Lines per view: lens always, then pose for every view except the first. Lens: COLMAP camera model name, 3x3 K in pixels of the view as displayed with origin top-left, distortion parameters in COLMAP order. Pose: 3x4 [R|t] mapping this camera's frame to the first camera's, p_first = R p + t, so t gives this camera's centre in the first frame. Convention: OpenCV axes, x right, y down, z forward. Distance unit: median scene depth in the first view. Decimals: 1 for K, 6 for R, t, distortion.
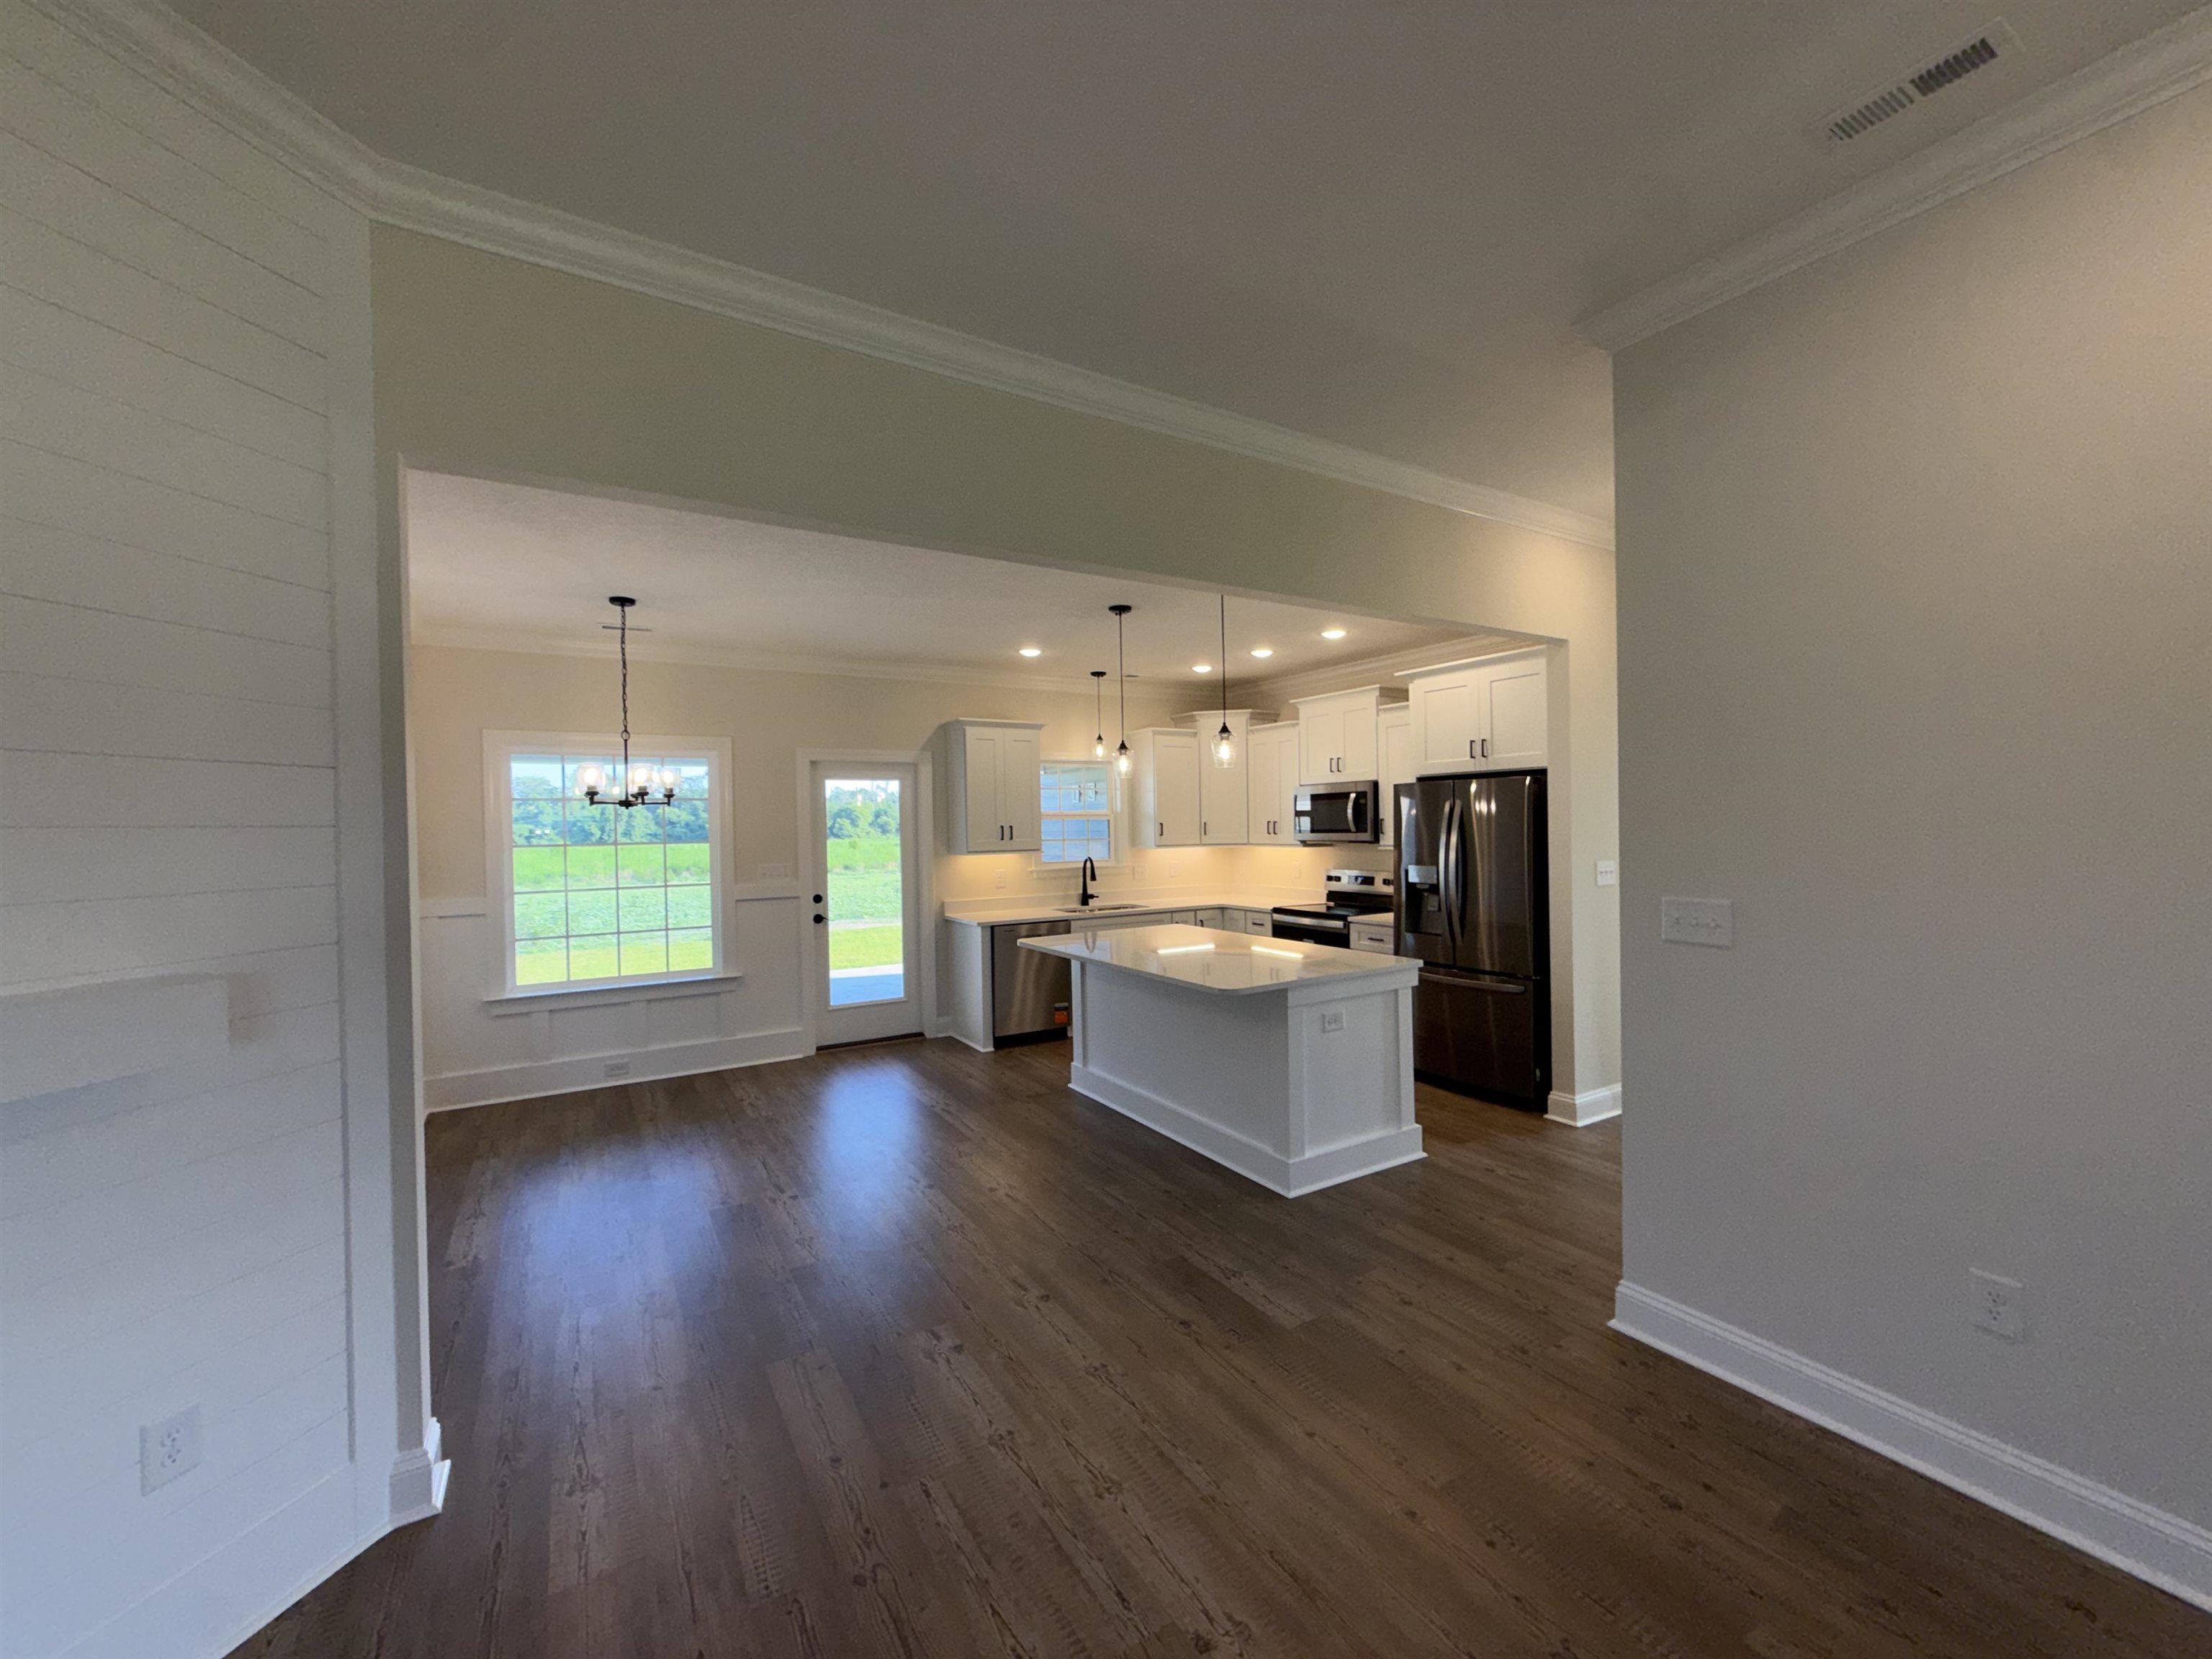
lens RADIAL K [[895.8, 0, 1106.0], [0, 895.8, 829.5], [0, 0, 1]] dist [0.037499, 0.000043]
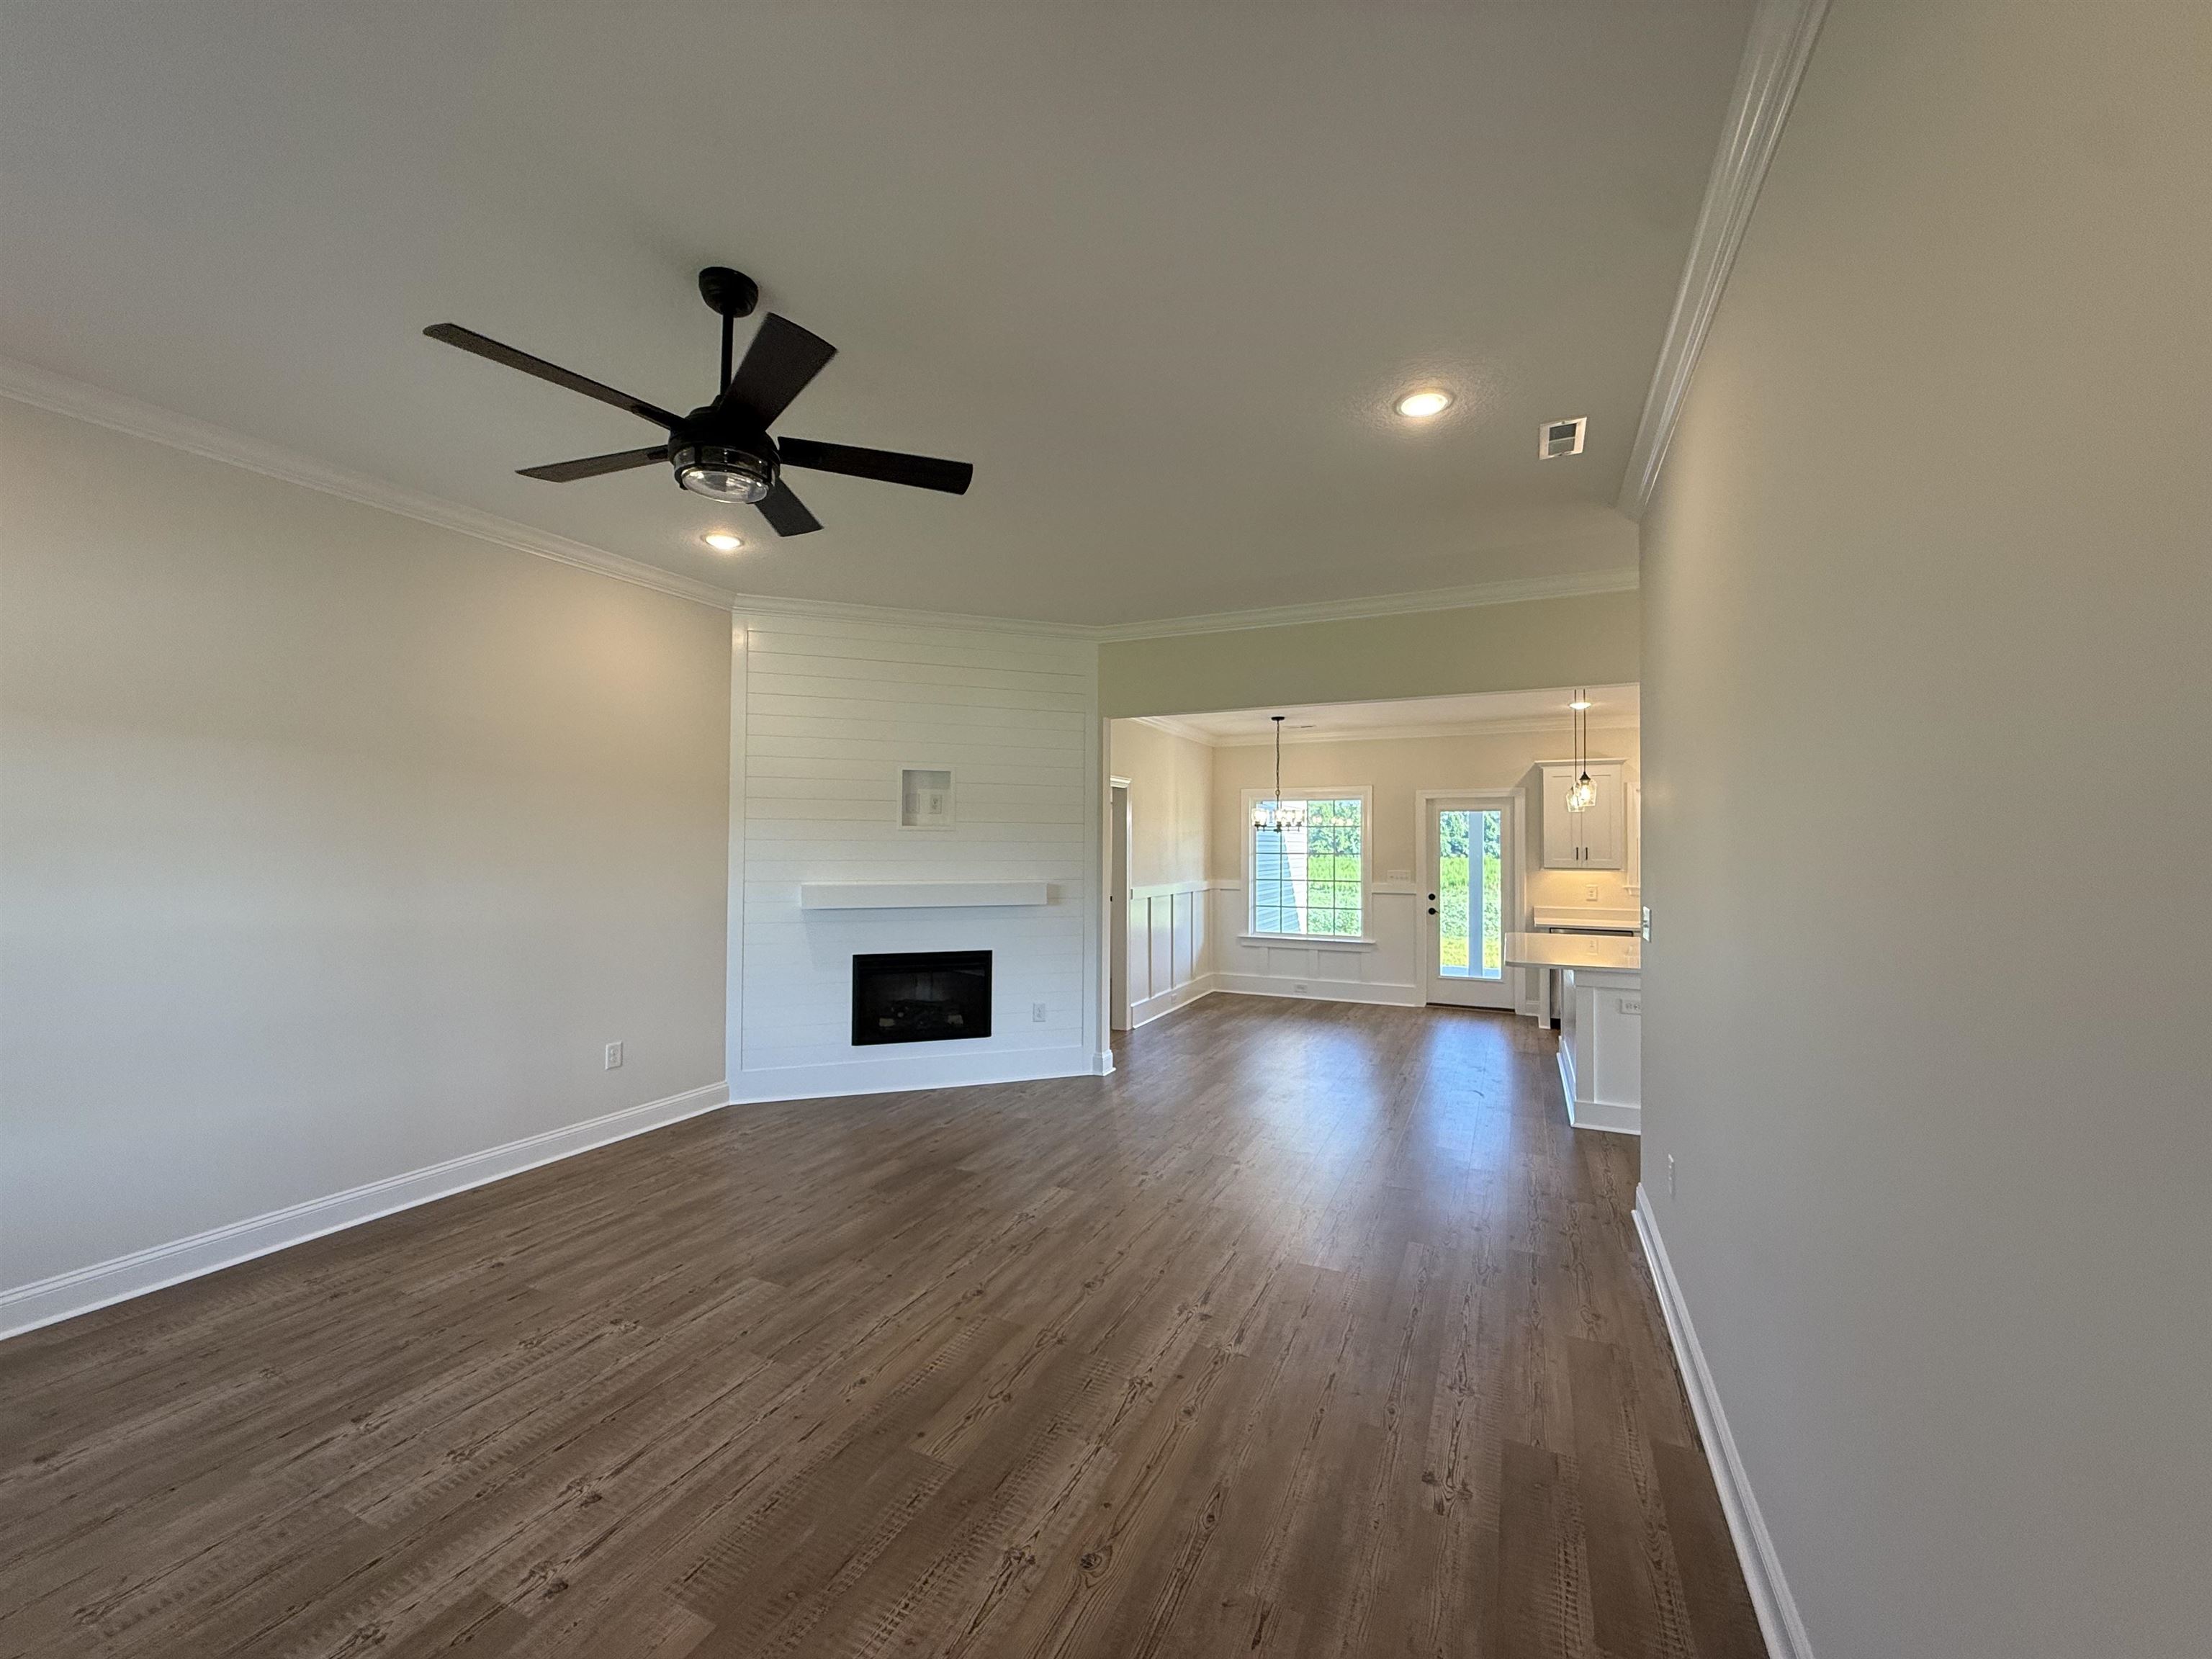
lens RADIAL K [[895.8, 0, 1106.0], [0, 895.8, 829.5], [0, 0, 1]] dist [0.037499, 0.000043]
pose [[0.555209, 0.003687, -0.831702, 0.563351], [-0.016235, 0.999848, -0.006406, -0.010904], [0.831552, 0.017059, 0.555185, -0.202329]]
